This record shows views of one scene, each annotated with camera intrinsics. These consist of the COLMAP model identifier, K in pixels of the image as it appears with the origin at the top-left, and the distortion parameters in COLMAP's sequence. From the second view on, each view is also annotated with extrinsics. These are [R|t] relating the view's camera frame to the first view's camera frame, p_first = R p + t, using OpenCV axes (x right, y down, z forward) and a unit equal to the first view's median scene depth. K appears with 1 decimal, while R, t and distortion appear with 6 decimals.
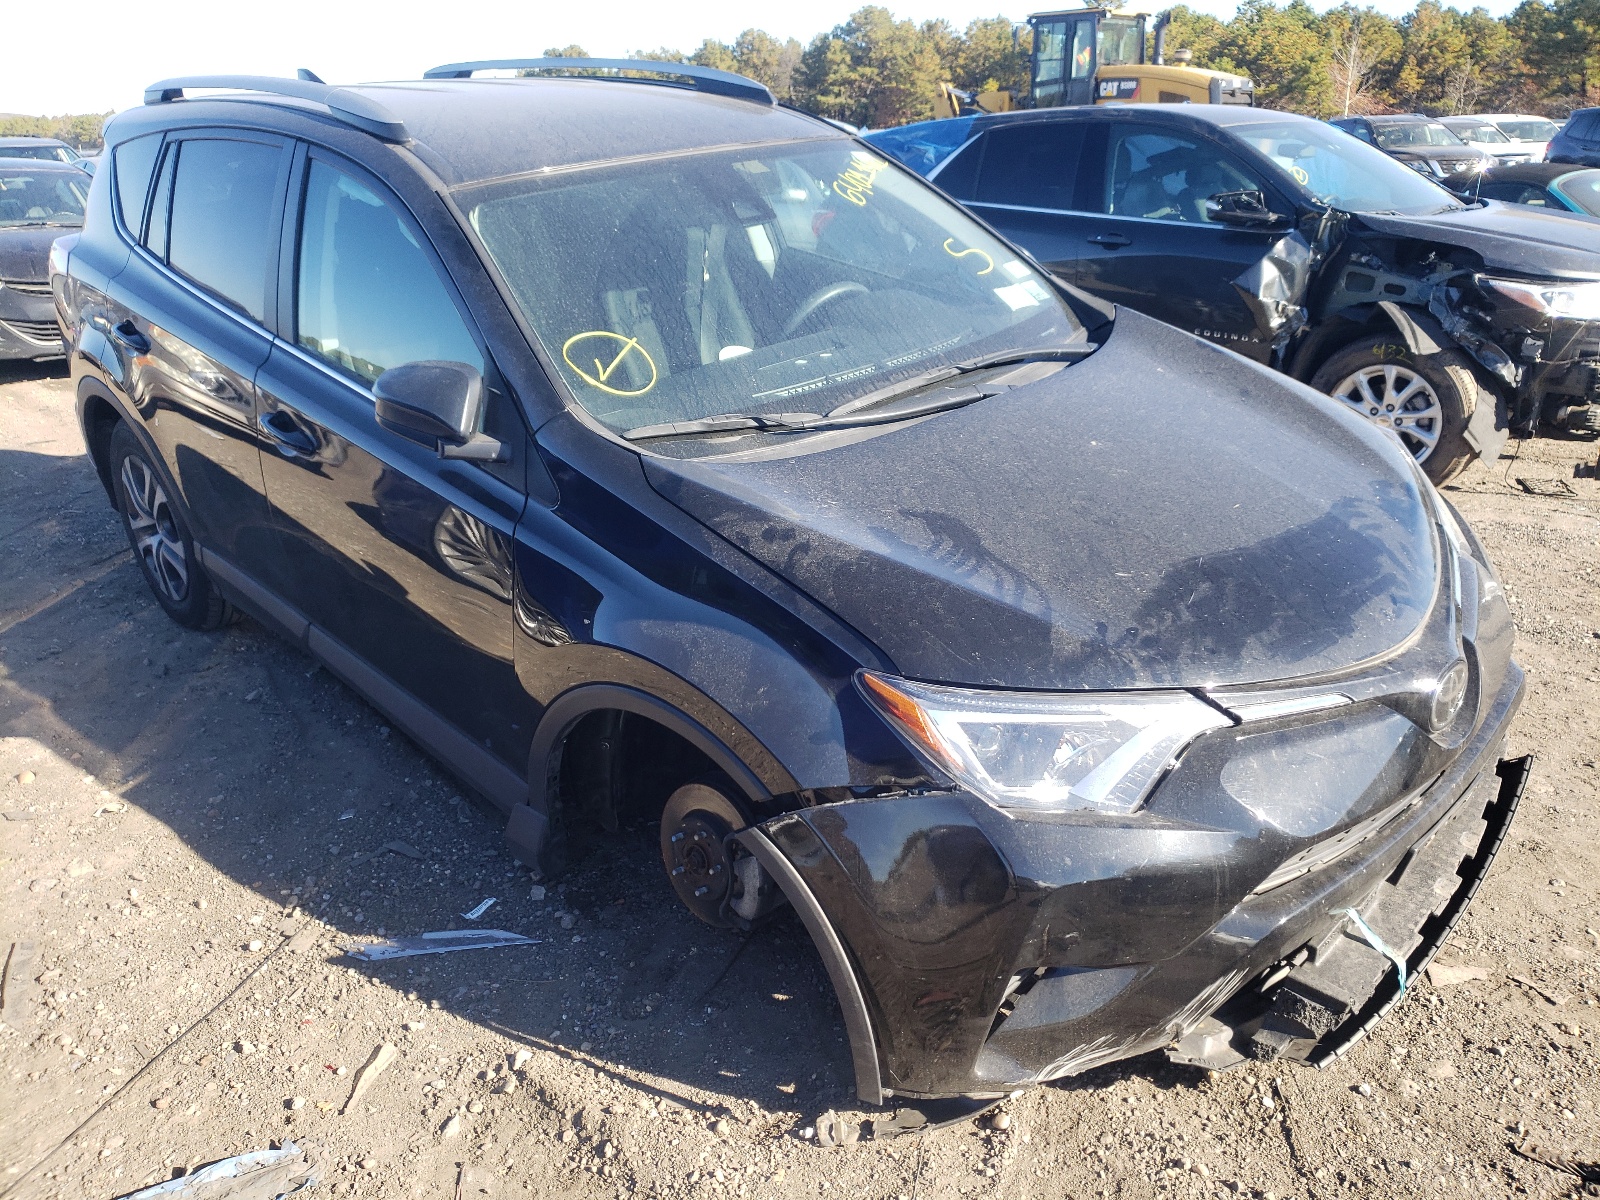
lens RADIAL K [[1186.4, 0, 800.0], [0, 1186.4, 600.0], [0, 0, 1]] dist [0.003246, 0.001317]
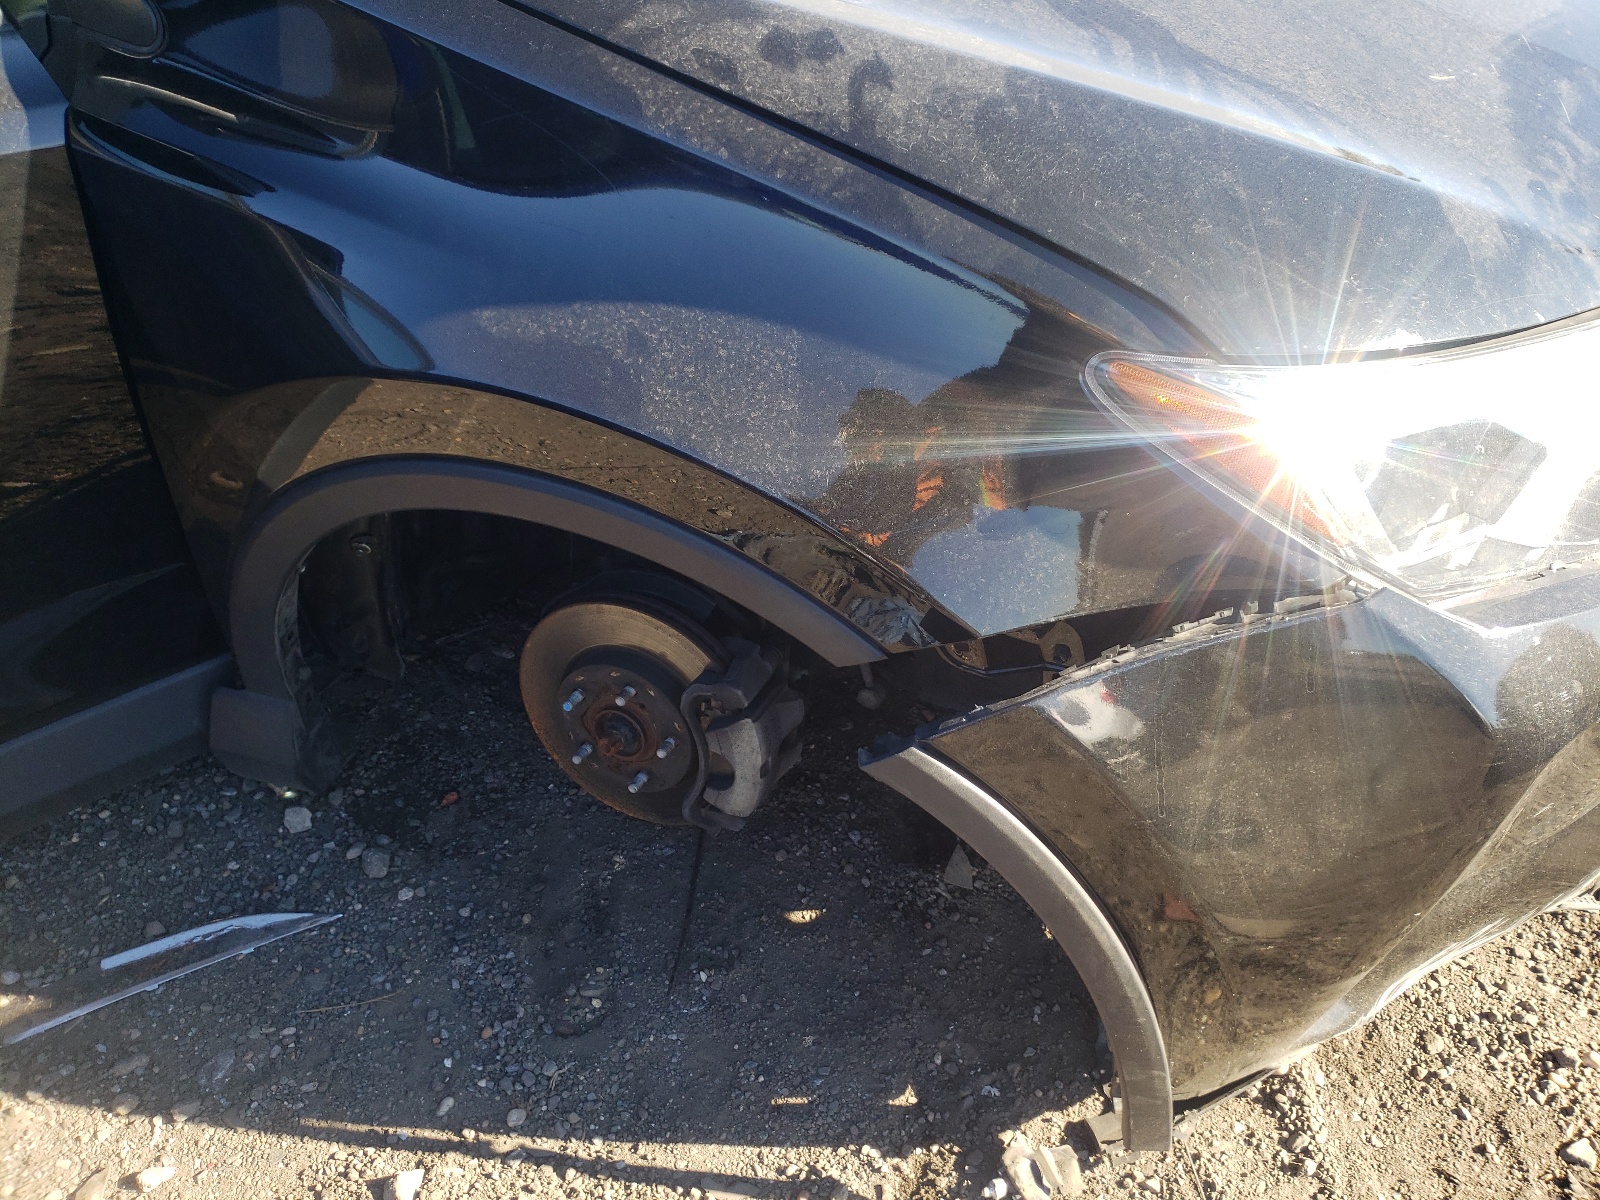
lens RADIAL K [[1186.4, 0, 800.0], [0, 1186.4, 600.0], [0, 0, 1]] dist [0.003246, 0.001317]
pose [[0.936505, -0.210631, 0.280344, -0.170265], [0.111898, 0.937203, 0.330349, -0.011184], [-0.332321, -0.278003, 0.901264, 0.565459]]
